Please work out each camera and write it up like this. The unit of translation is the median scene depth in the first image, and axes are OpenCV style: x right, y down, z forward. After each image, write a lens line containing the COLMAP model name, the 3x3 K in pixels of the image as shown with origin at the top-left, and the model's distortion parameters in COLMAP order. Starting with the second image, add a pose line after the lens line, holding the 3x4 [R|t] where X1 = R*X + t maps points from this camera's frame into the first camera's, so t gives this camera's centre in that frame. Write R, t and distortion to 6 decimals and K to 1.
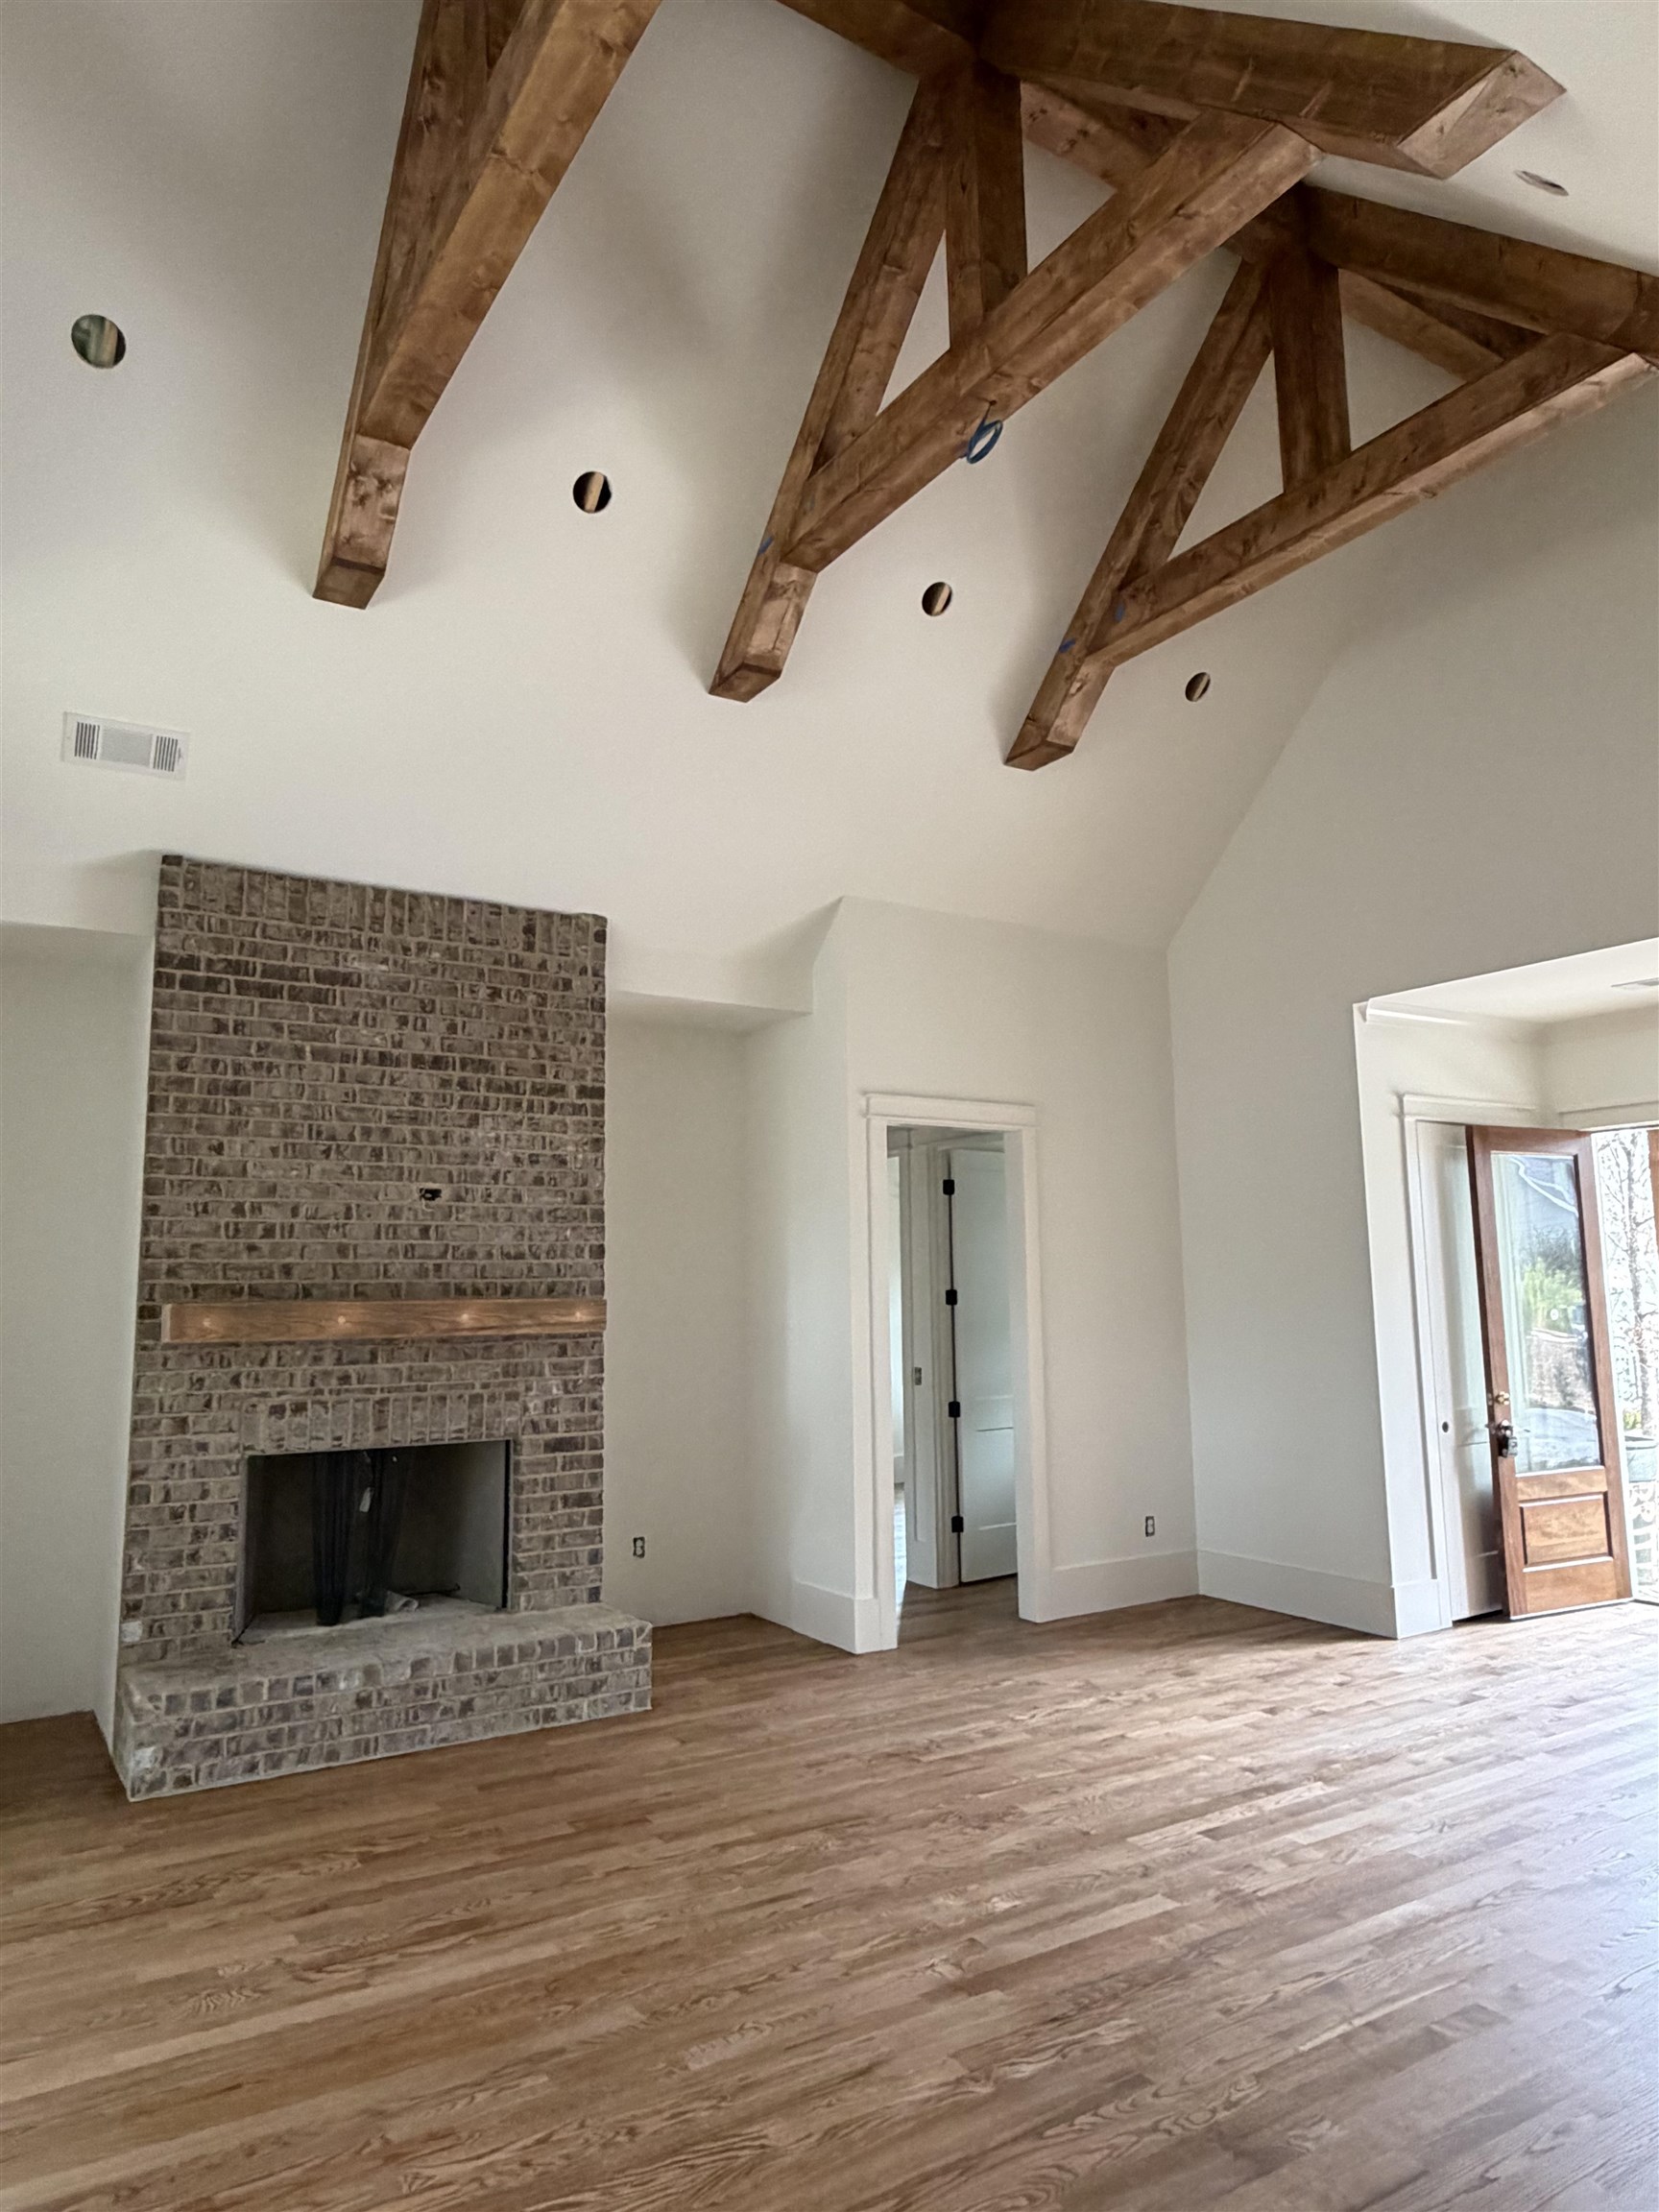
lens RADIAL K [[1397.7, 0, 829.0], [0, 1397.7, 1101.5], [0, 0, 1]] dist [-0.004246, 0.002804]
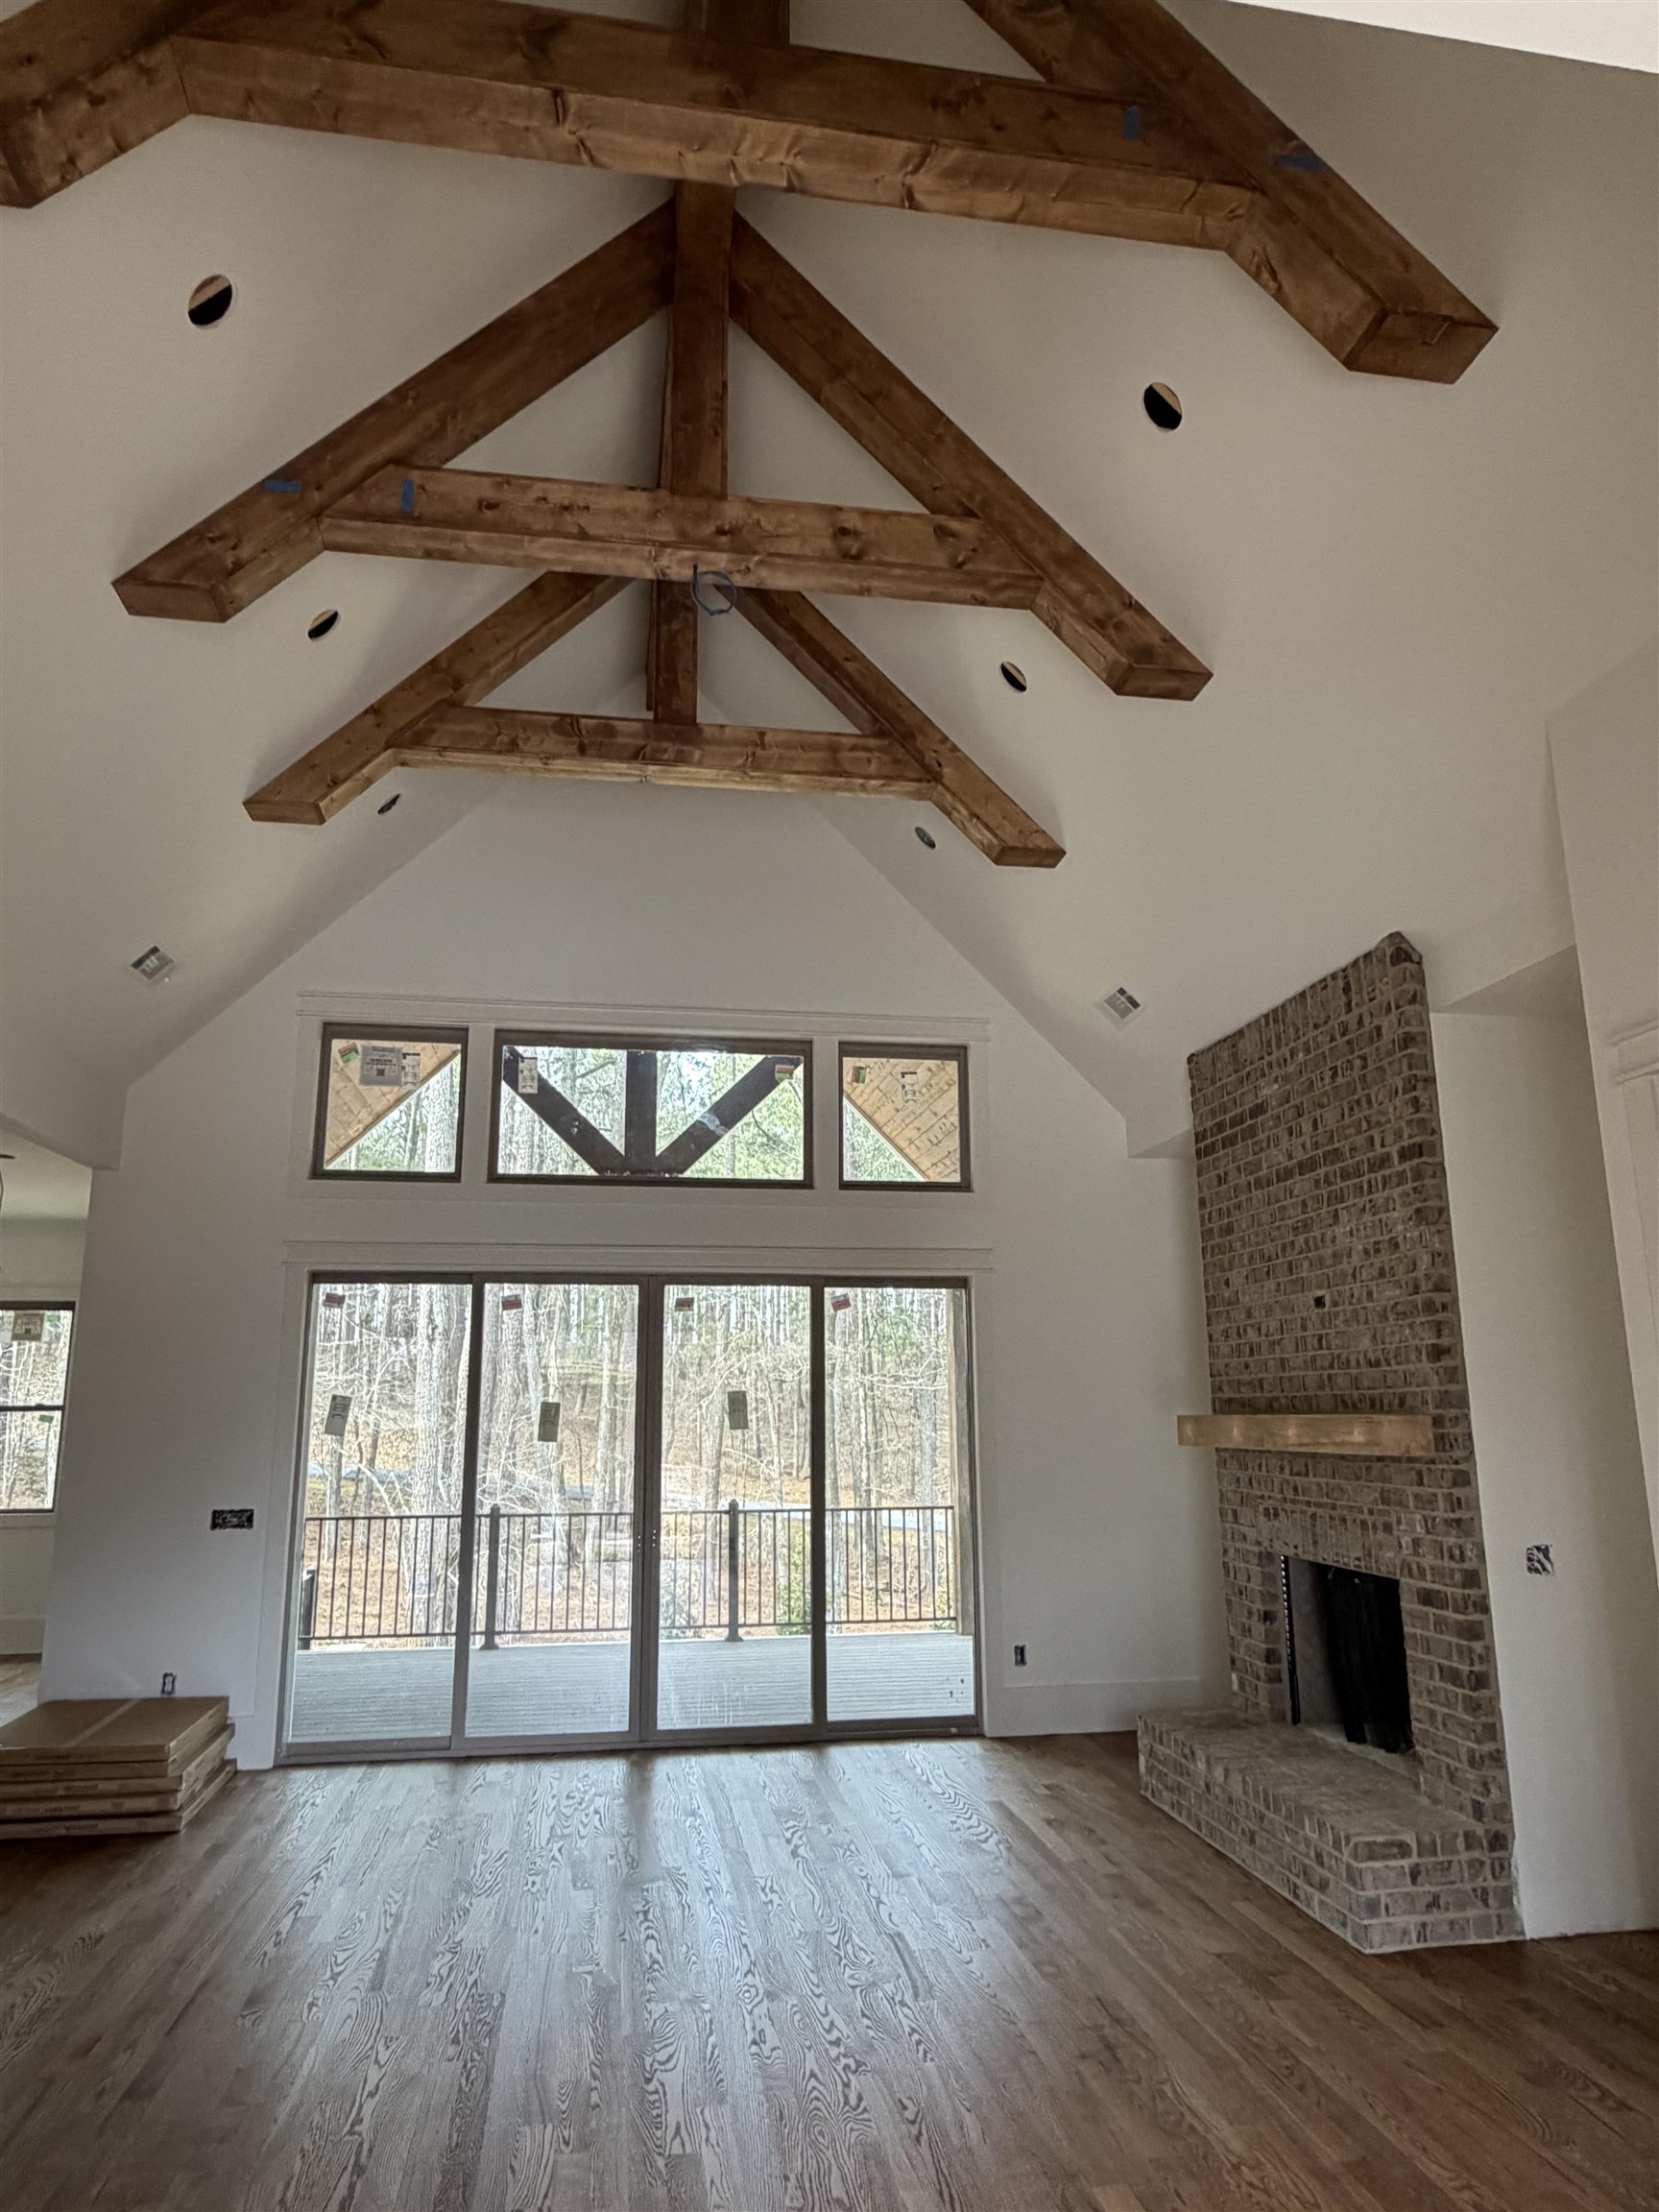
lens RADIAL K [[1397.7, 0, 825.8], [0, 1397.7, 1109.9], [0, 0, 1]] dist [-0.004246, 0.002804]
pose [[-0.394503, -0.179270, -0.901238, 0.775222], [0.138973, 0.957863, -0.251367, 0.140535], [0.908325, -0.224413, -0.352966, 1.110706]]
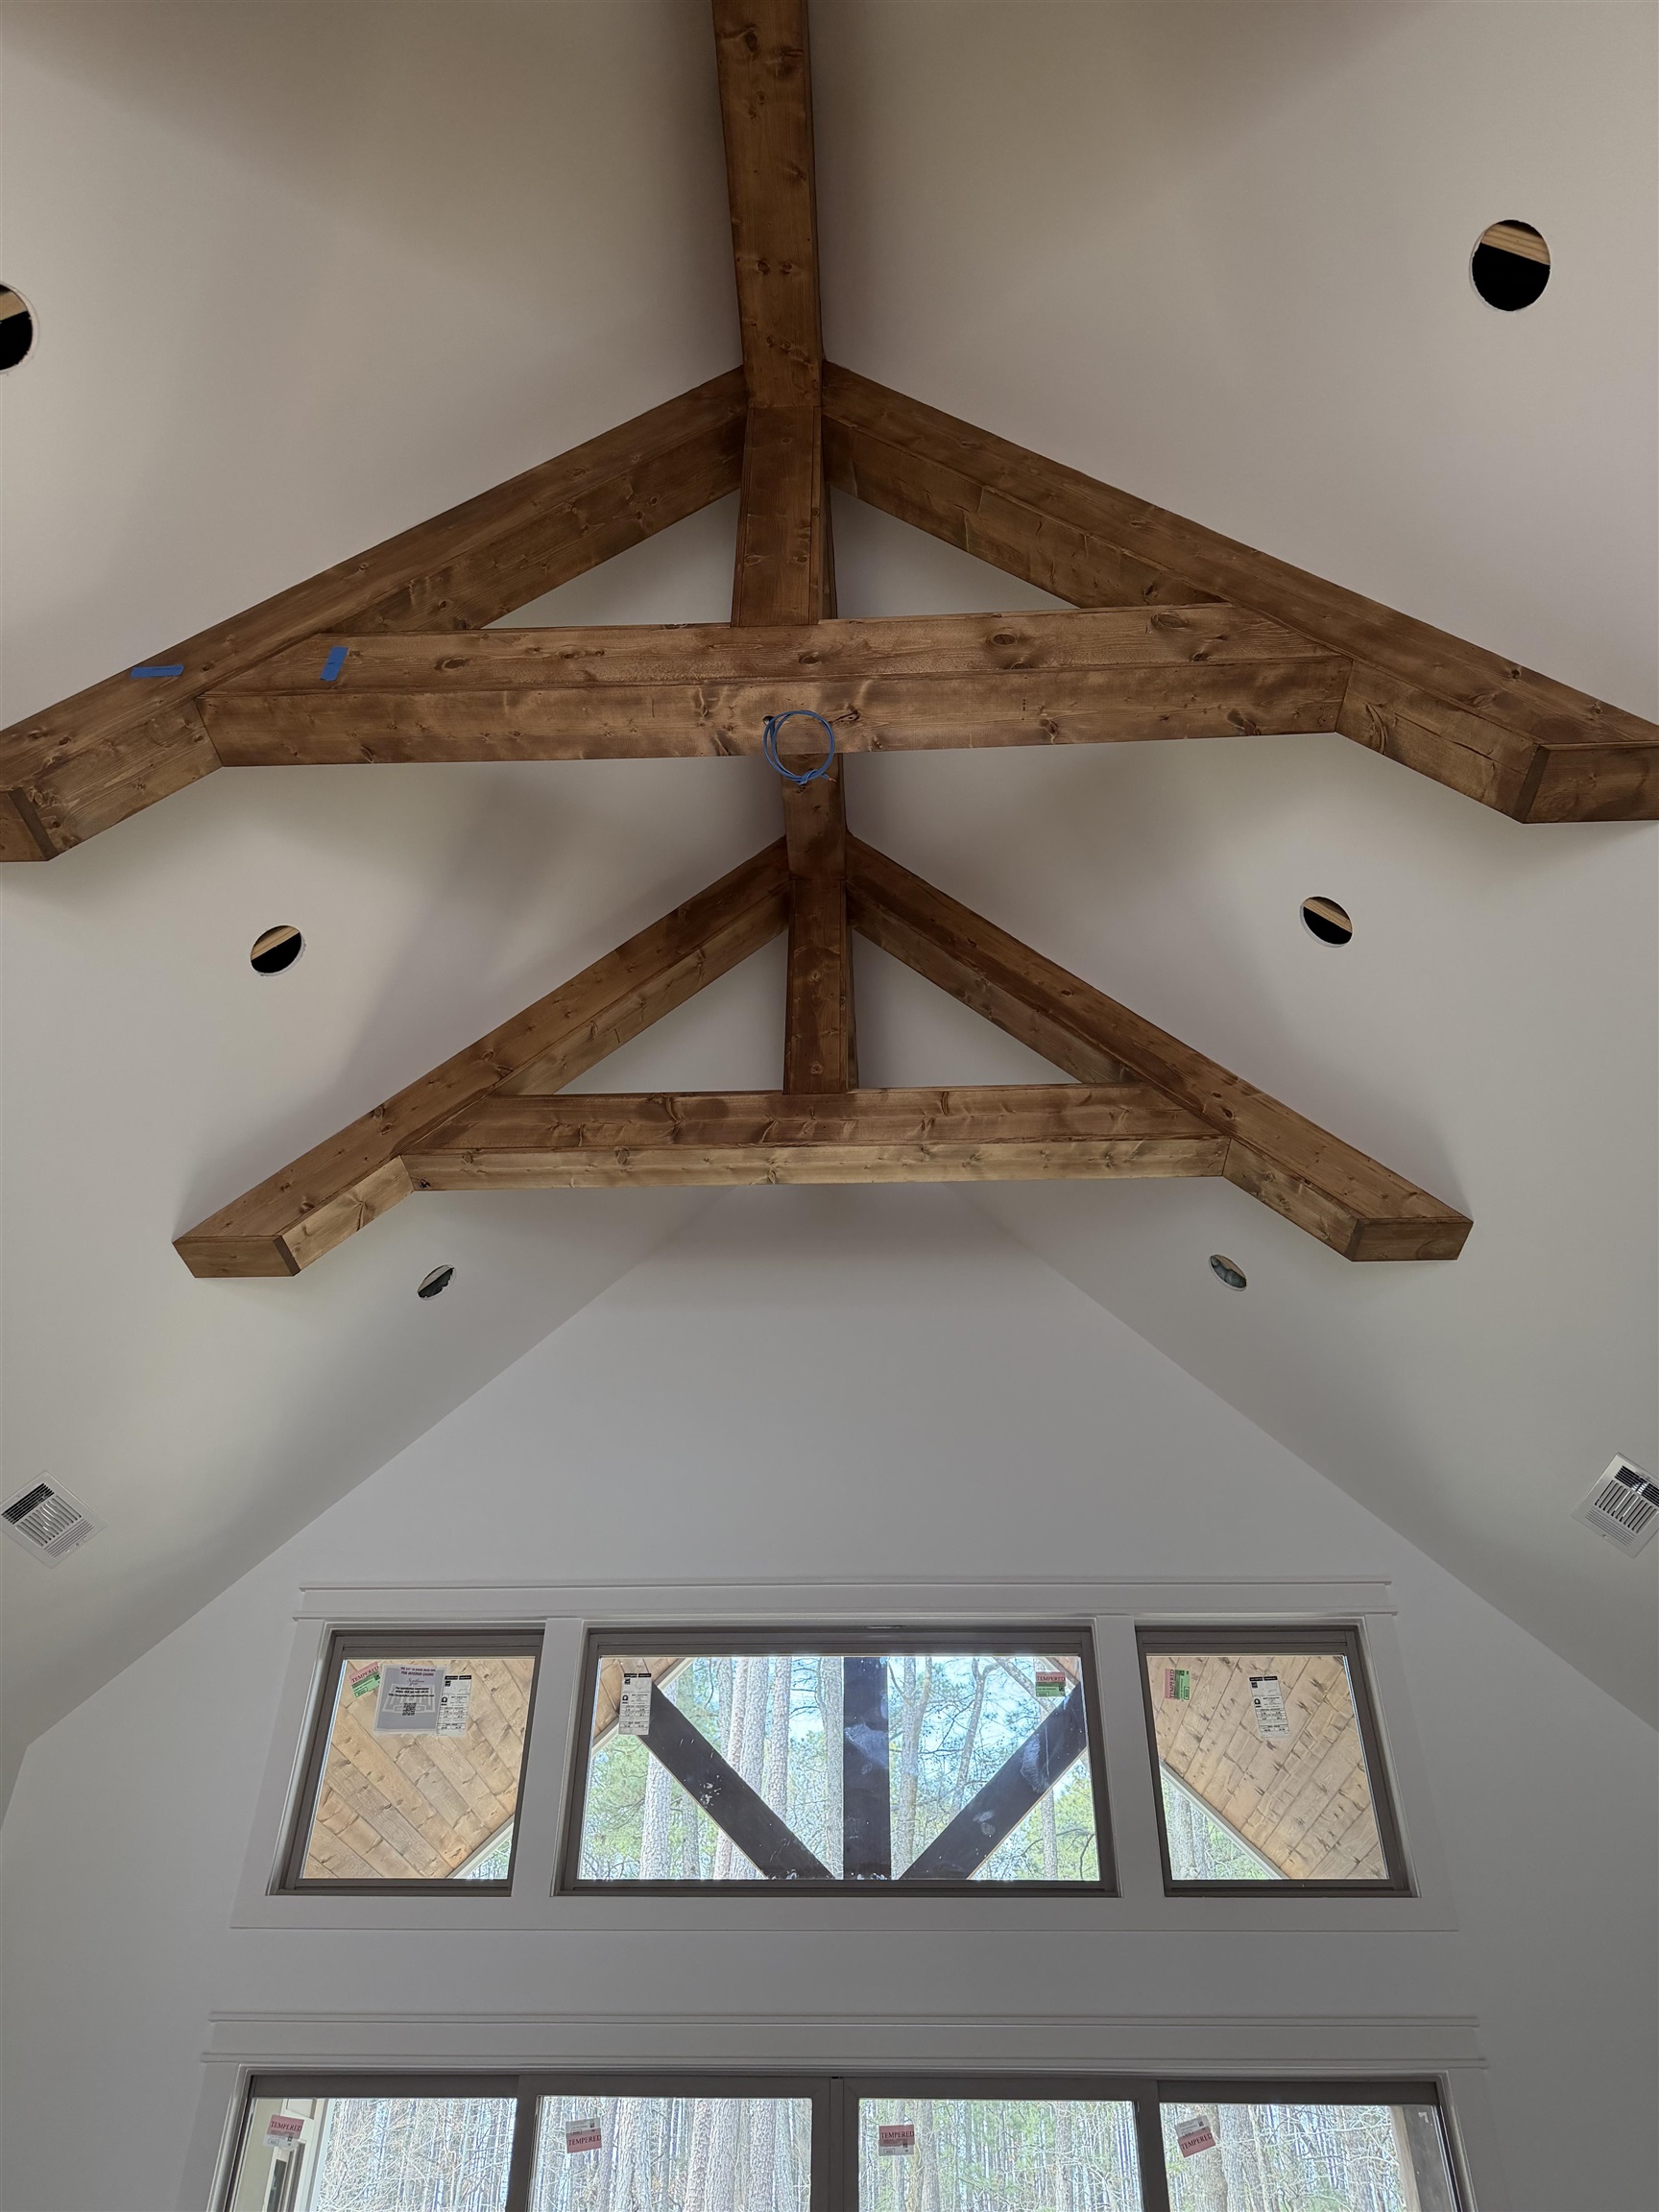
lens RADIAL K [[1586.5, 0, 815.9], [0, 1586.5, 1099.8], [0, 0, 1]] dist [0.068630, -0.069445]
pose [[-0.571636, -0.500035, -0.650536, 0.398155], [0.111597, 0.738097, -0.665401, 0.114769], [0.812882, -0.452966, -0.366121, 0.978222]]
